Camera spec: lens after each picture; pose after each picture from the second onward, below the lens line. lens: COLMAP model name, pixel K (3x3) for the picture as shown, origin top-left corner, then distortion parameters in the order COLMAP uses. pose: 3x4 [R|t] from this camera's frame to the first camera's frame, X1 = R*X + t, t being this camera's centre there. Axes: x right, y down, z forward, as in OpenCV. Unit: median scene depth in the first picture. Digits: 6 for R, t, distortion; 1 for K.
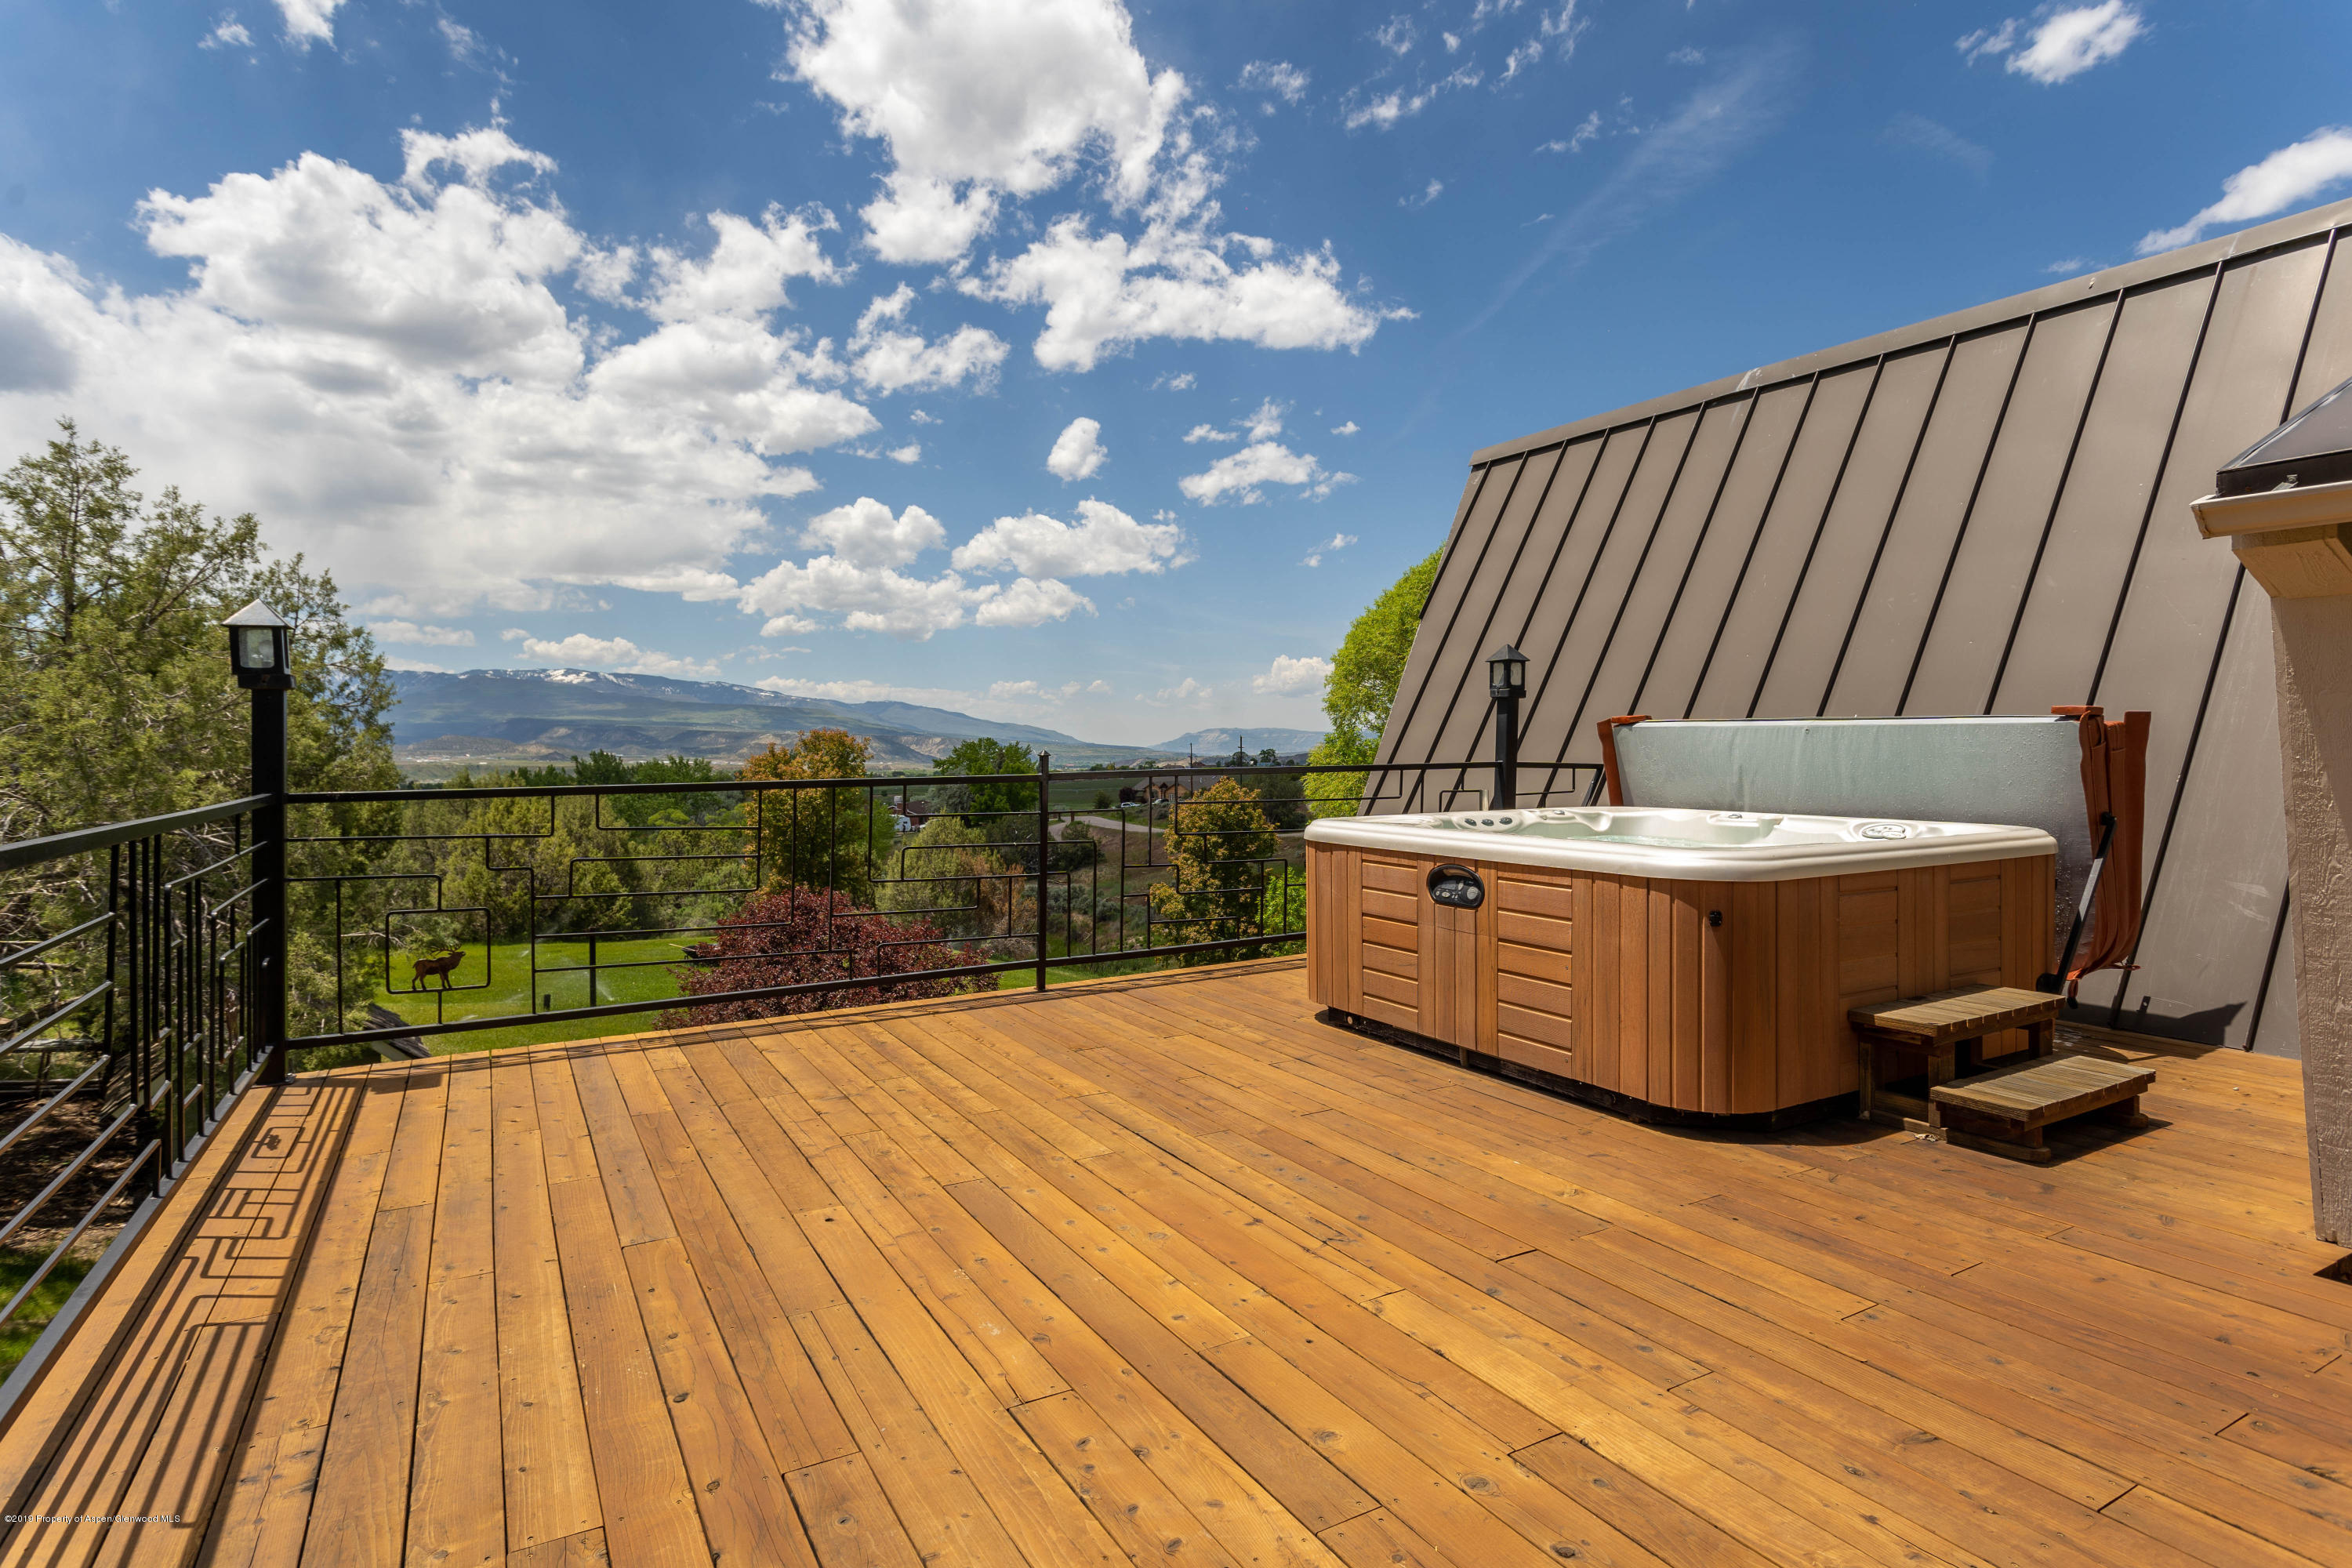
lens RADIAL K [[1215.7, 0, 1182.6], [0, 1215.7, 755.8], [0, 0, 1]] dist [0.000931, 0.000571]
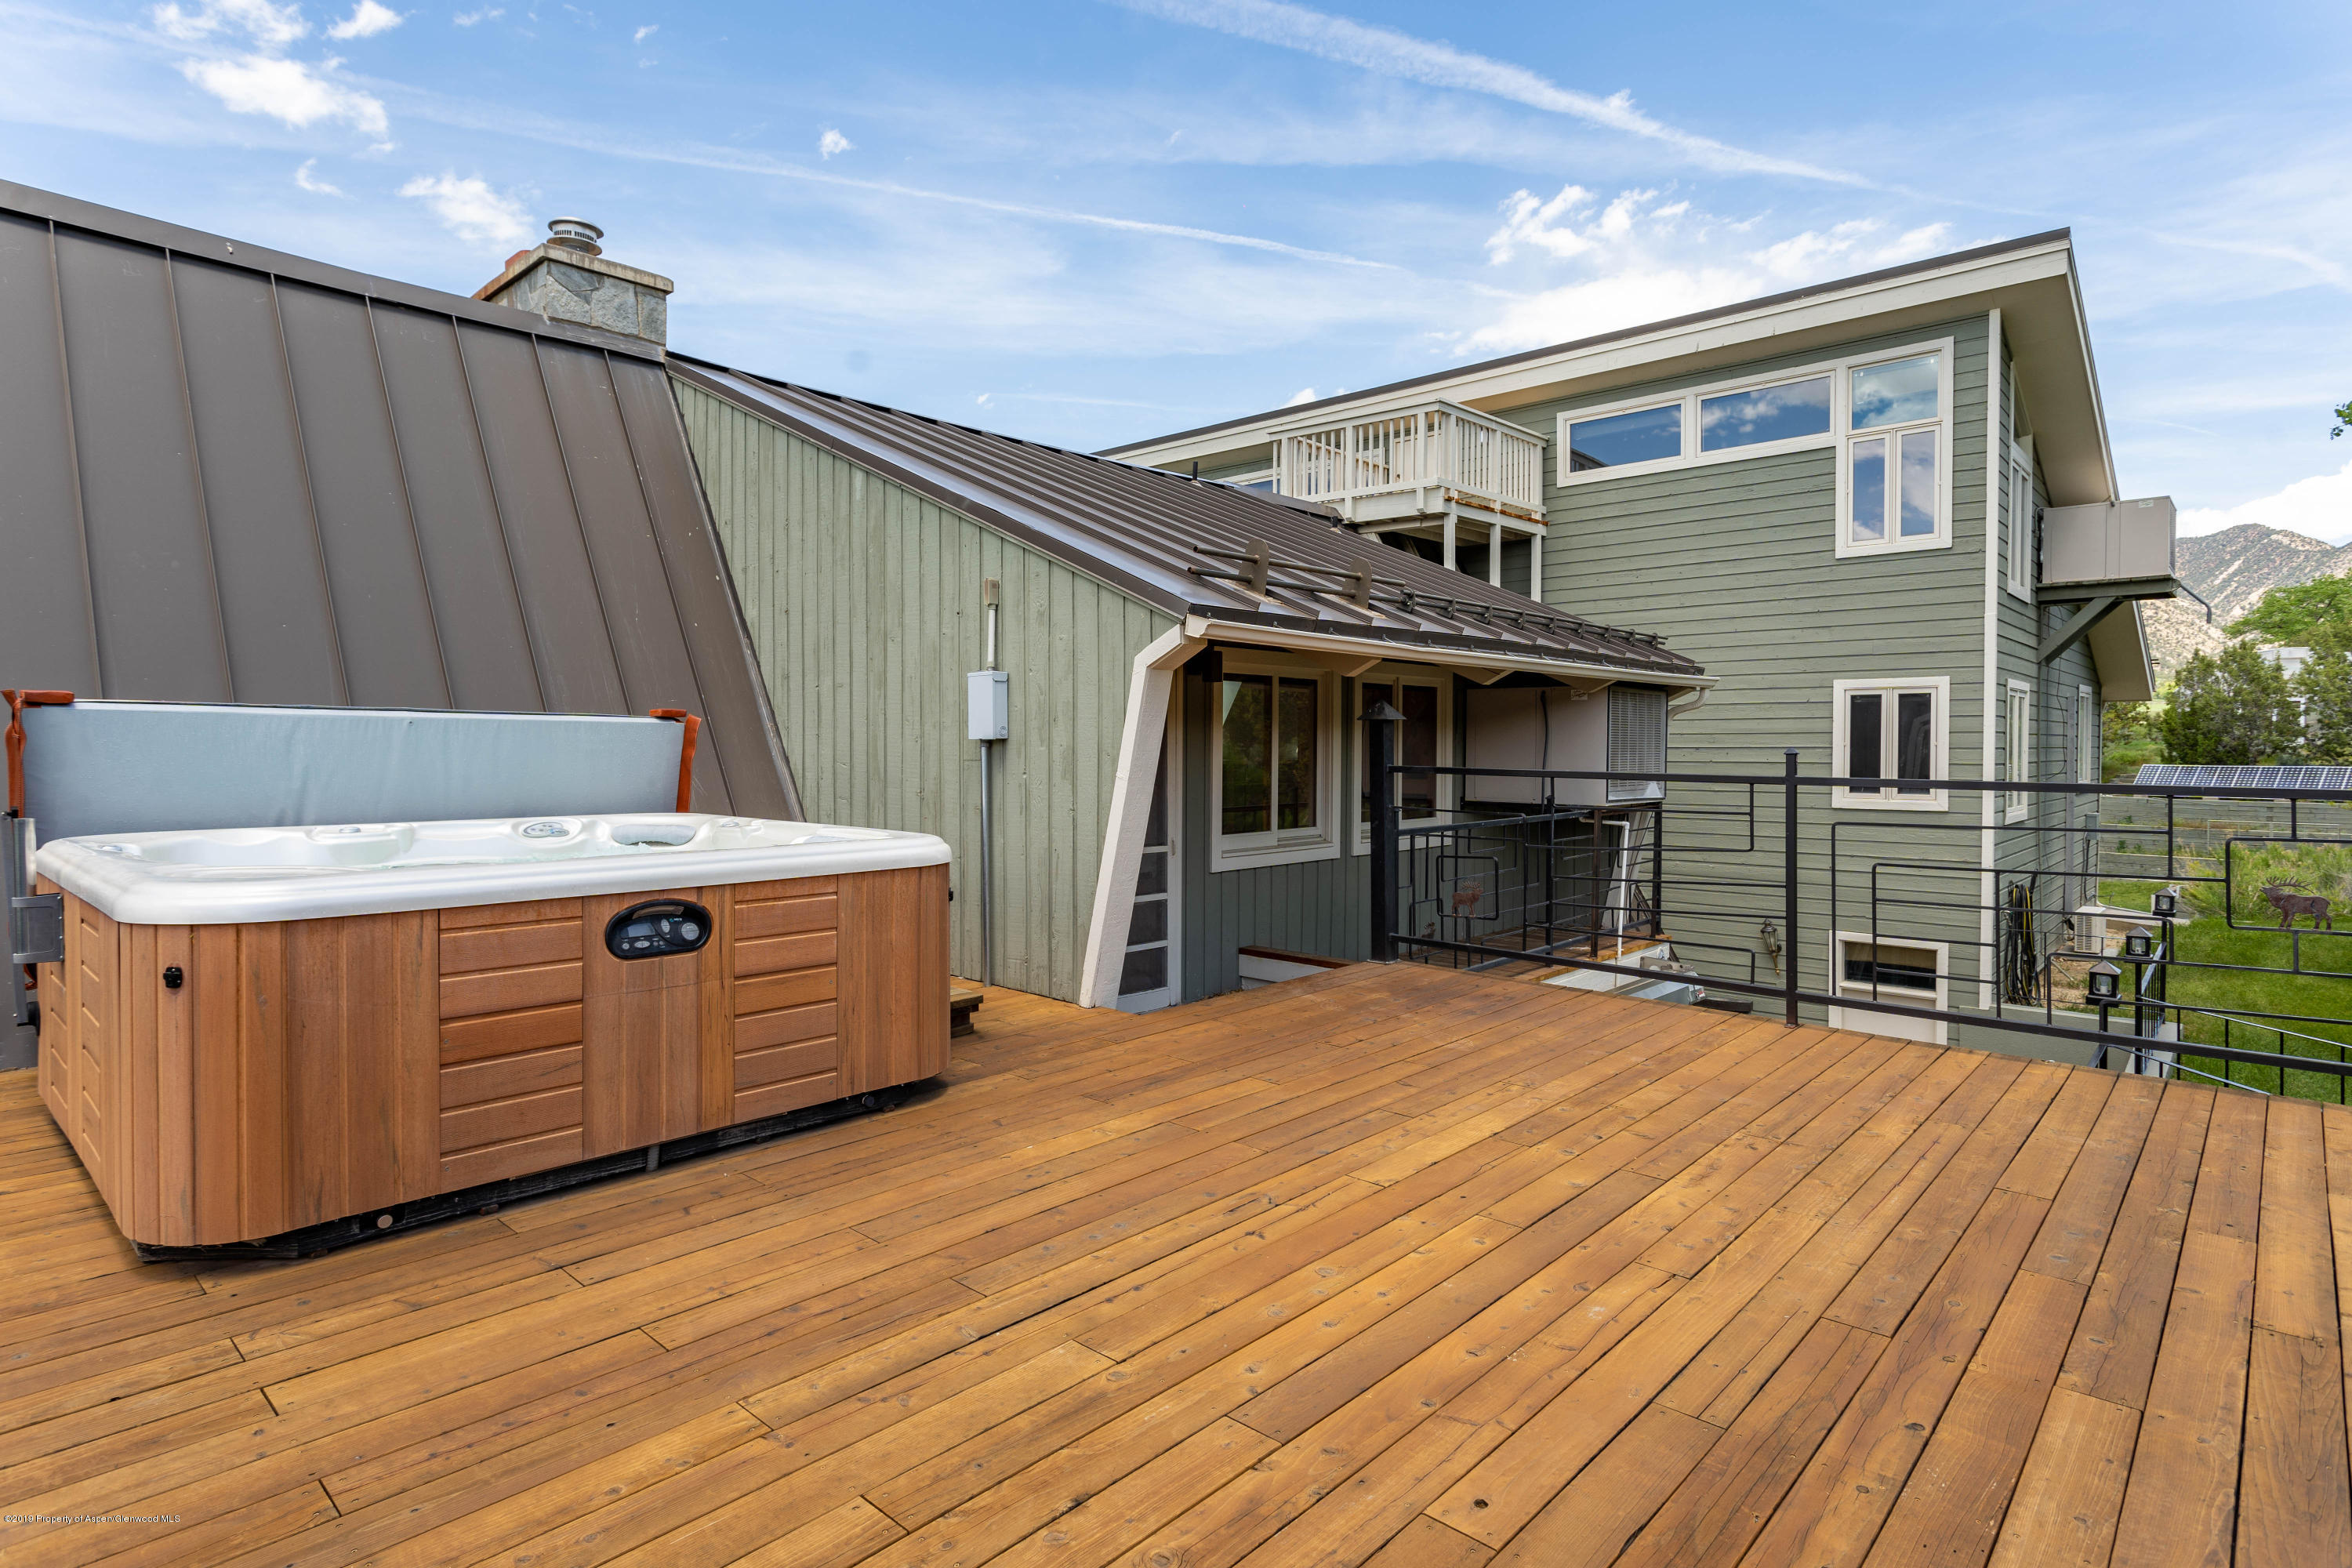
lens RADIAL K [[1215.7, 0, 1182.6], [0, 1215.7, 755.8], [0, 0, 1]] dist [0.000931, 0.000571]
pose [[-0.302181, -0.001639, 0.953249, -0.844897], [0.002843, 0.999993, 0.002620, 0.002713], [-0.953246, 0.003502, -0.302174, 1.353444]]
